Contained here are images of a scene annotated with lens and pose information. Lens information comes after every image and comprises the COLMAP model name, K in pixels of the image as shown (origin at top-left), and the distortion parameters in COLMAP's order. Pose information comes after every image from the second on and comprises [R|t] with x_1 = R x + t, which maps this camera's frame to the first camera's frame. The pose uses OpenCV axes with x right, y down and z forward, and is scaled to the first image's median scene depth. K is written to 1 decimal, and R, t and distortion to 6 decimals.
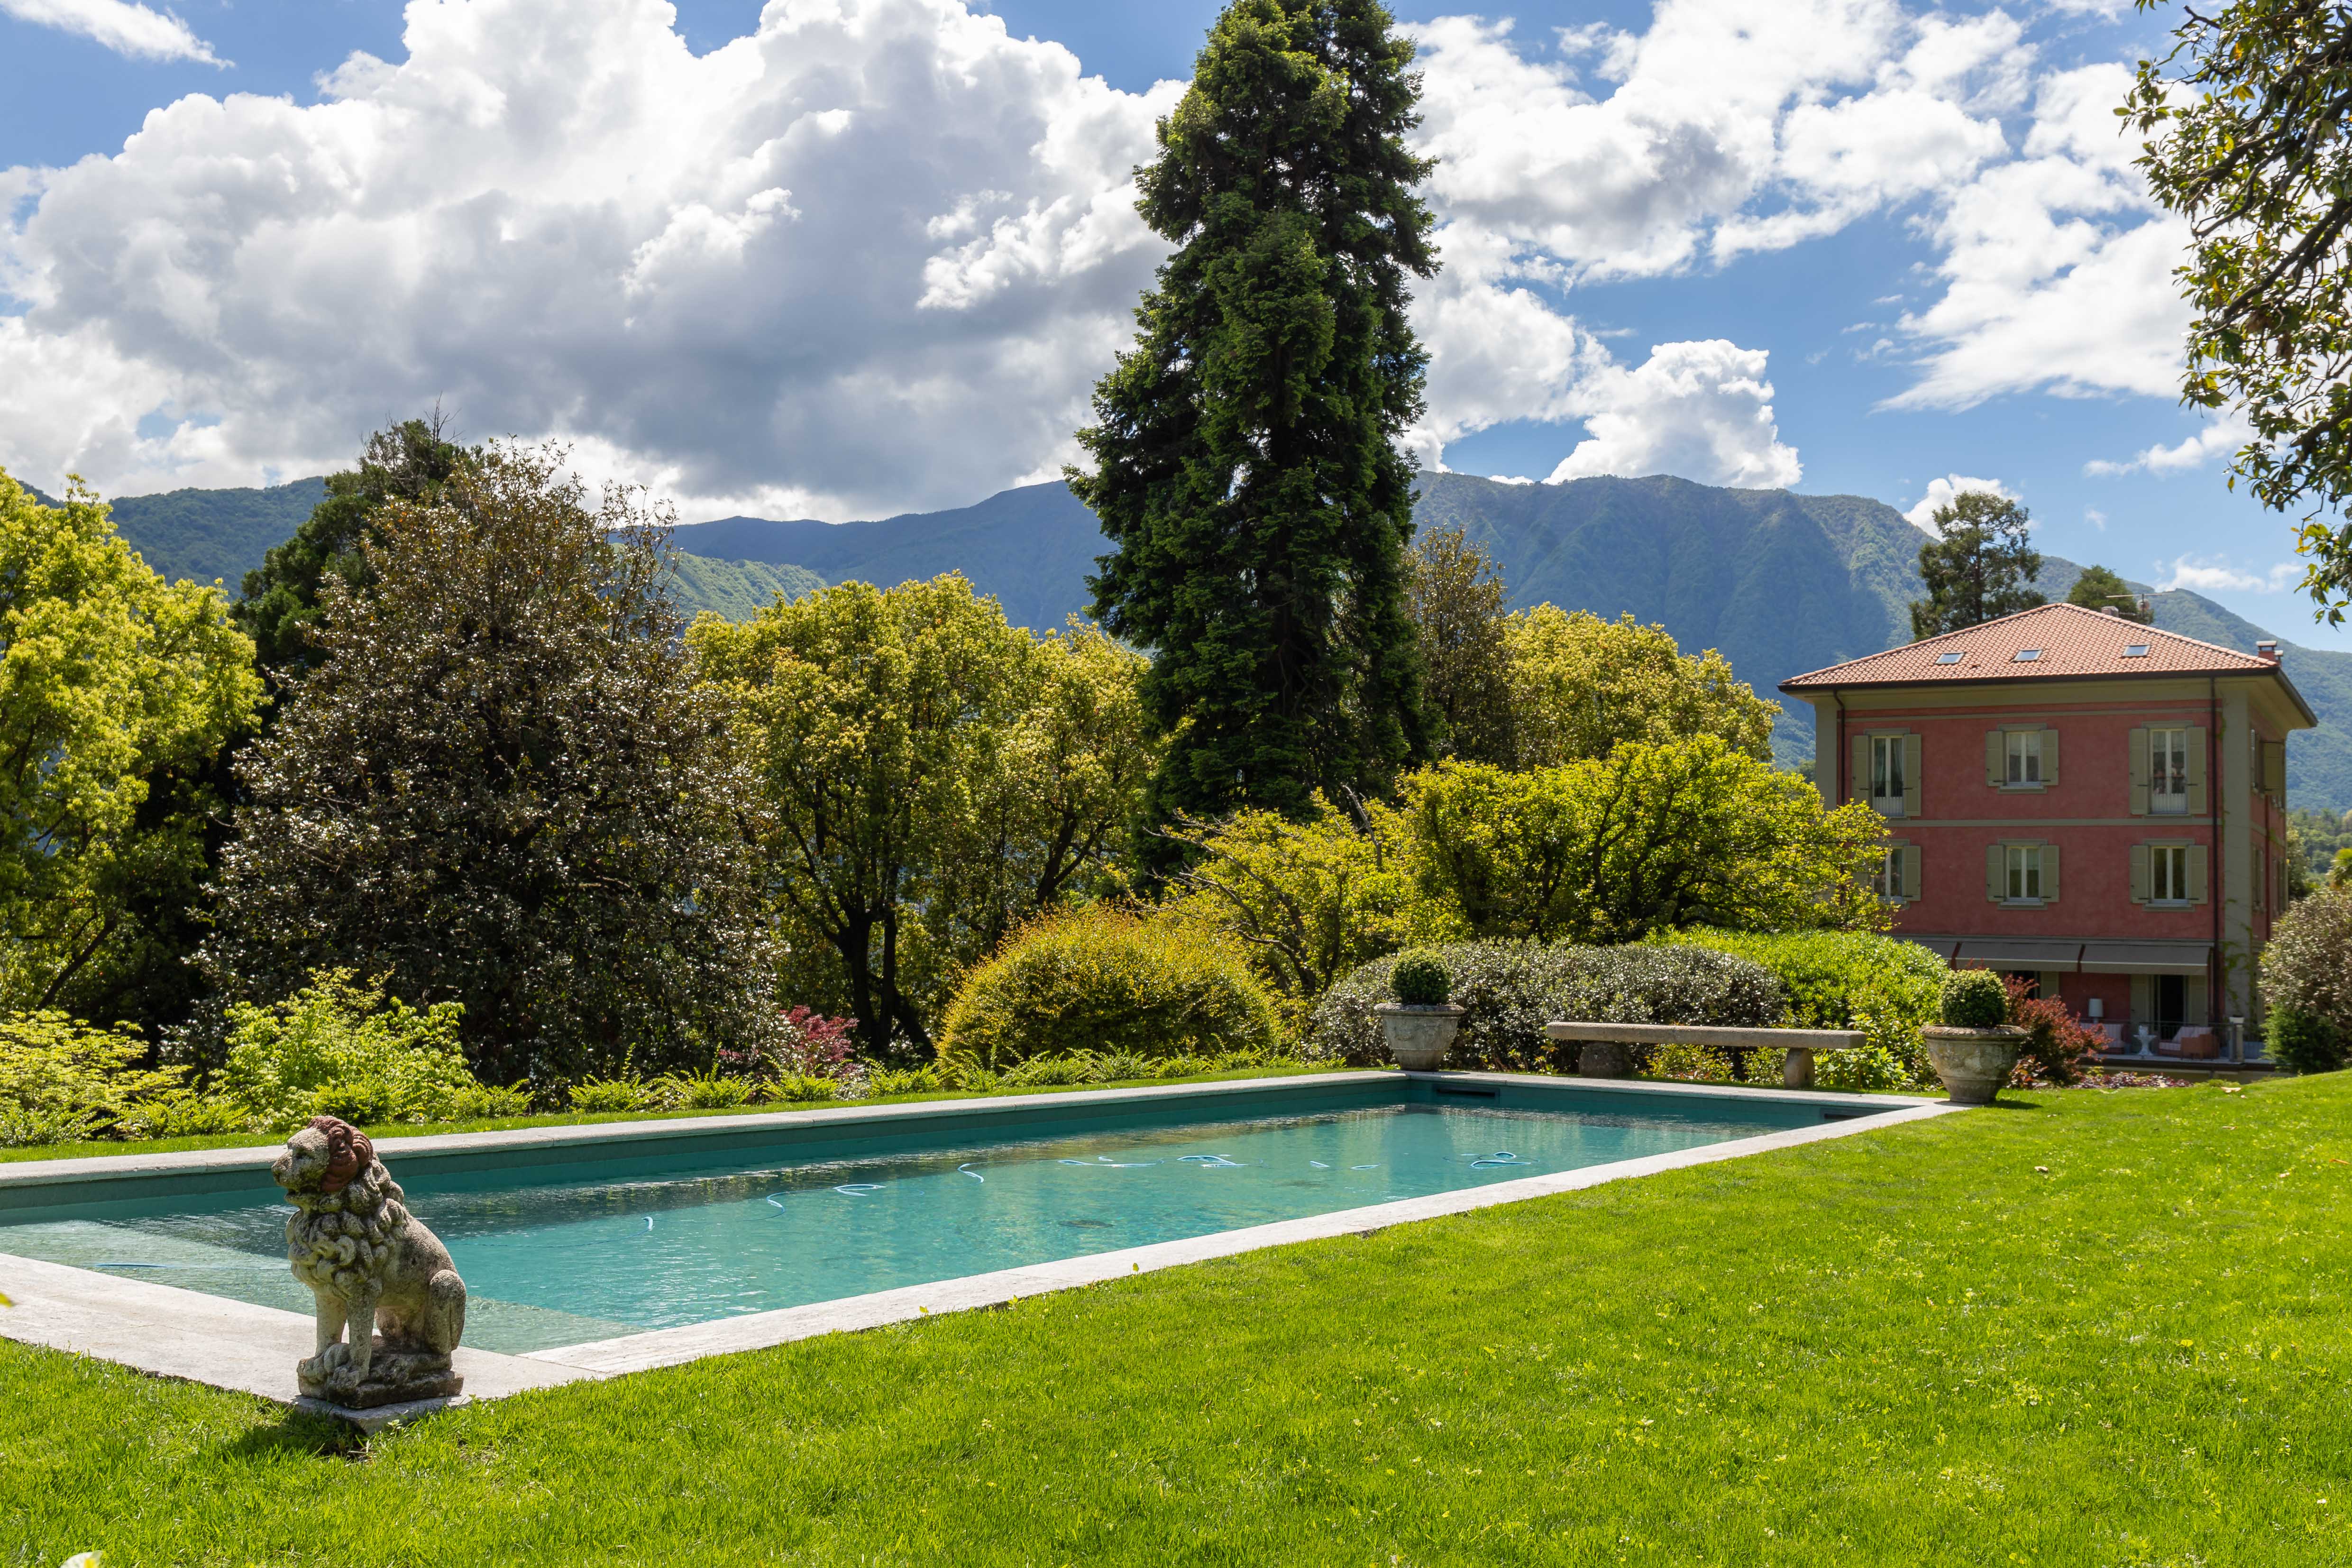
lens RADIAL K [[2236.2, 0, 1176.0], [0, 2236.2, 784.0], [0, 0, 1]] dist [-0.034357, 0.005726]
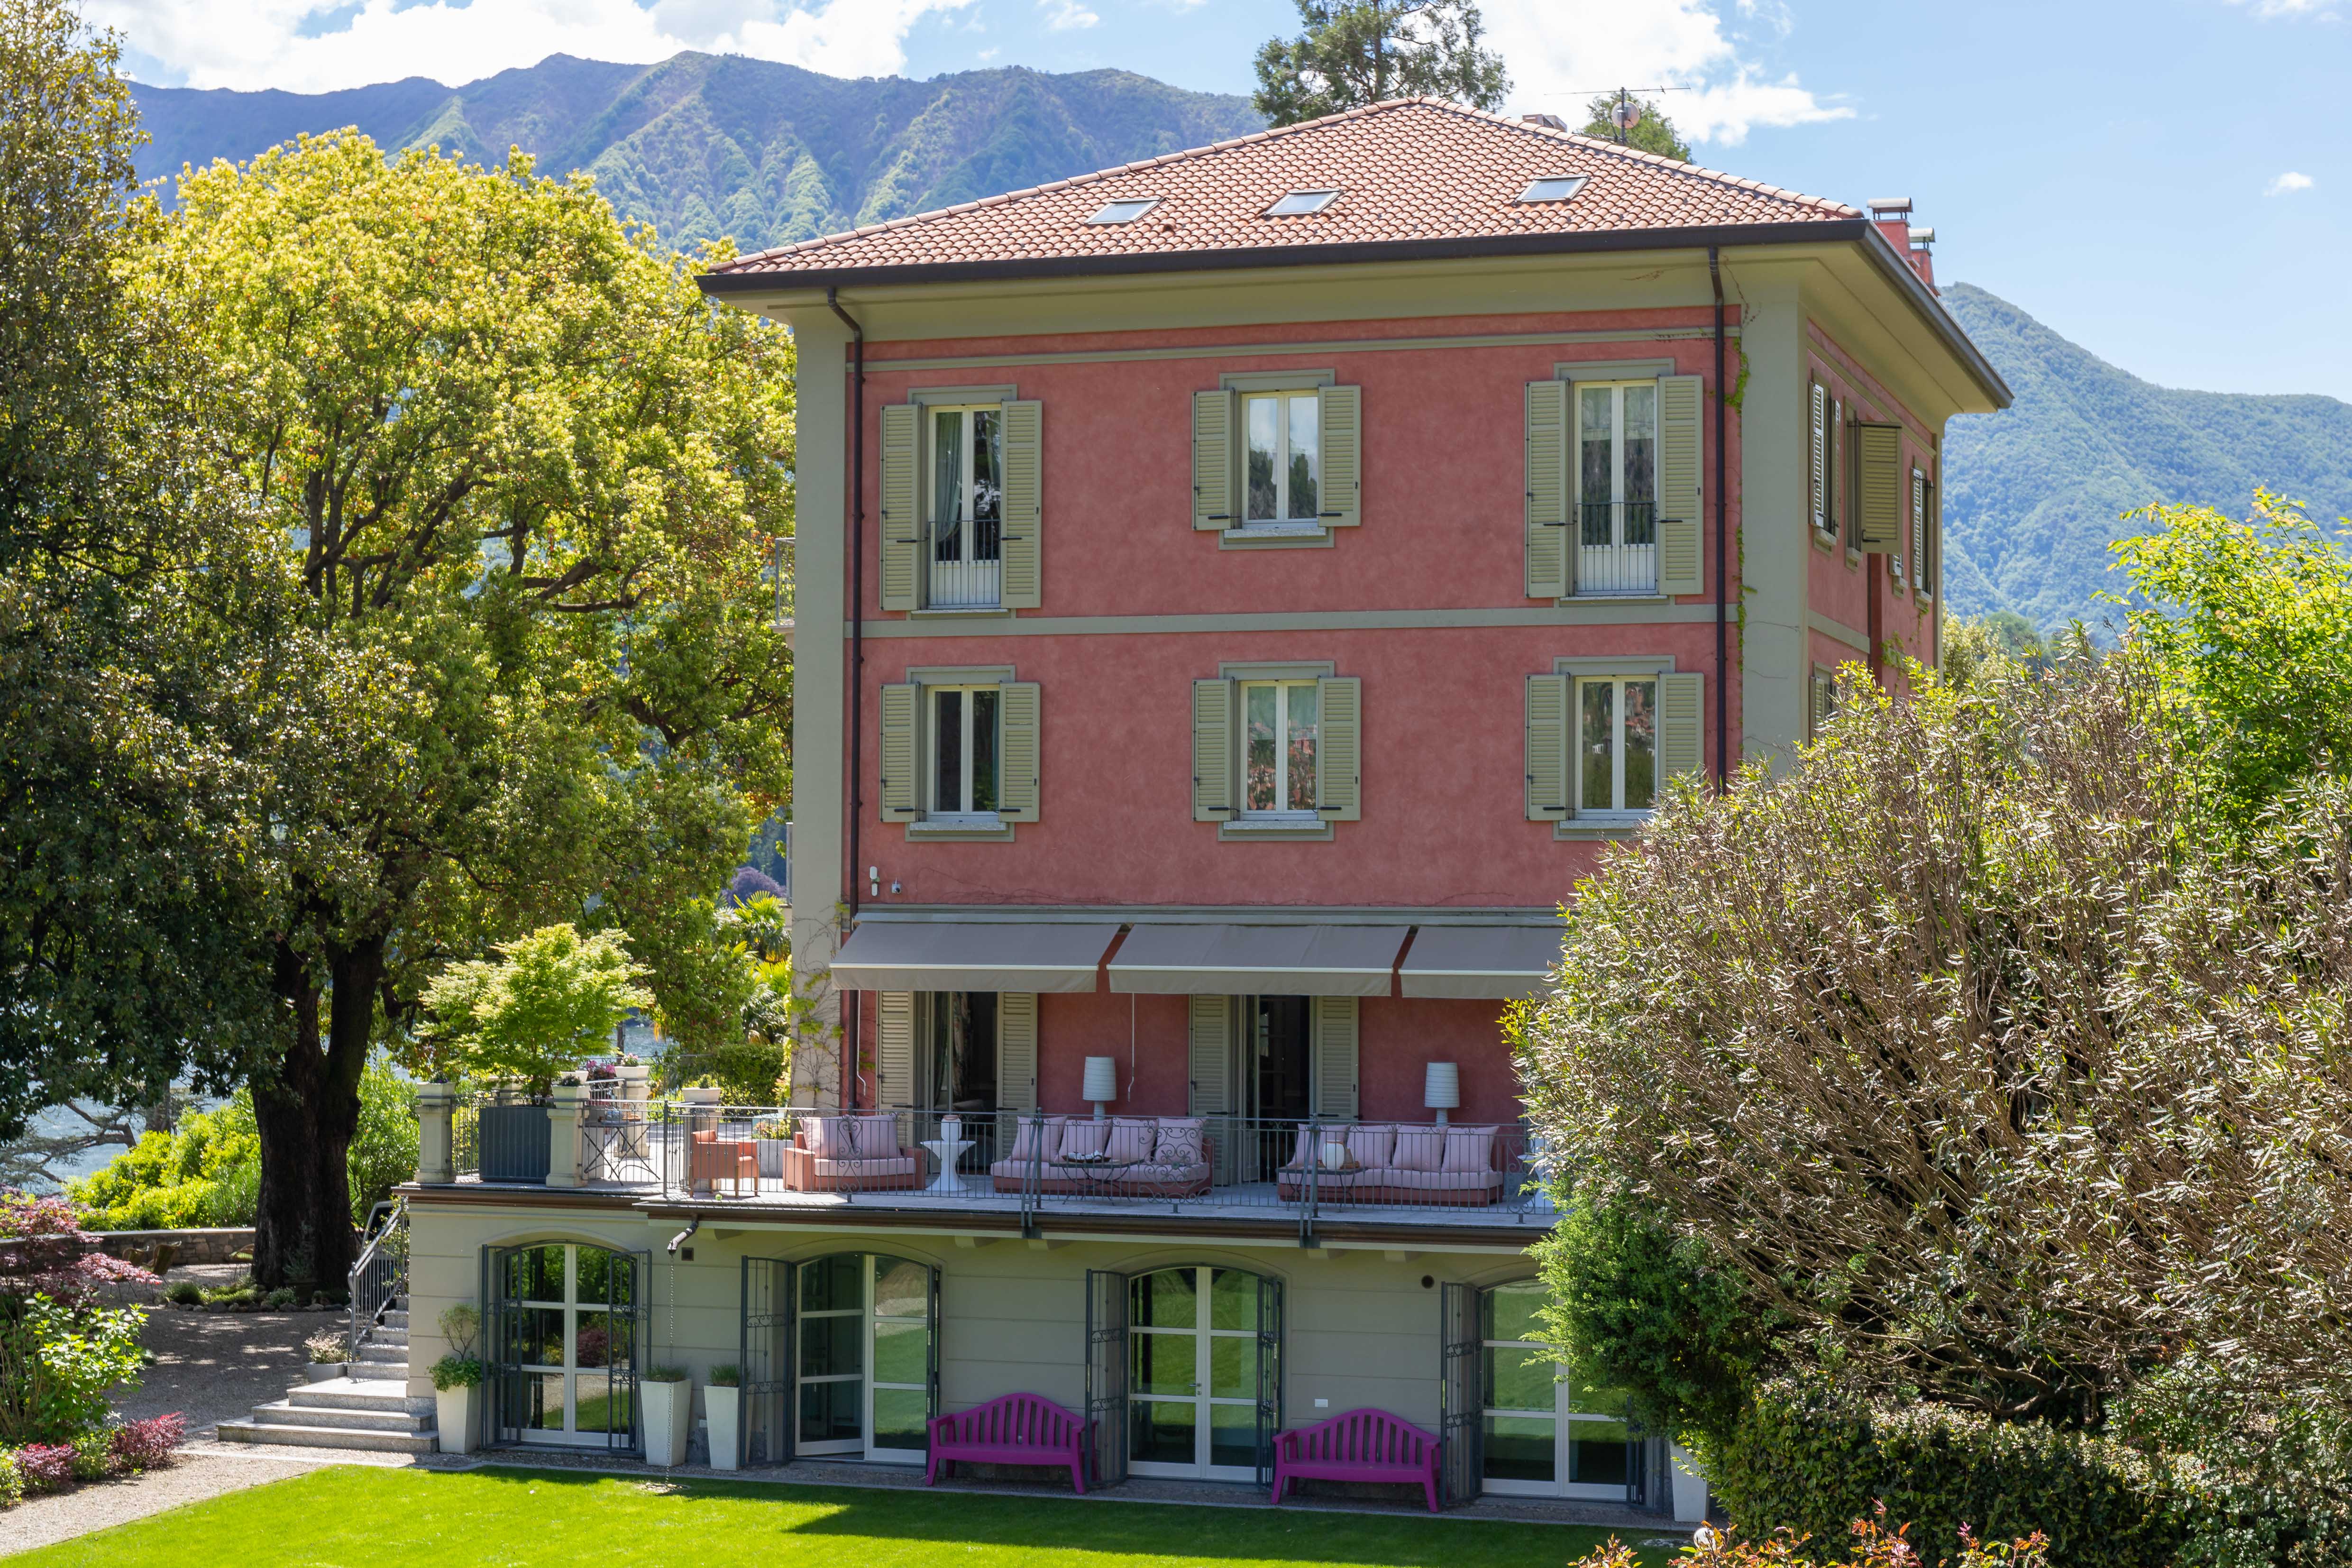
lens RADIAL K [[3942.4, 0, 1176.0], [0, 3942.4, 784.0], [0, 0, 1]] dist [-0.044633, -0.277504]
pose [[0.974656, -0.012940, 0.223336, 0.204512], [0.003474, 0.999081, 0.042726, 0.016125], [-0.223684, -0.040867, 0.973805, 0.317442]]
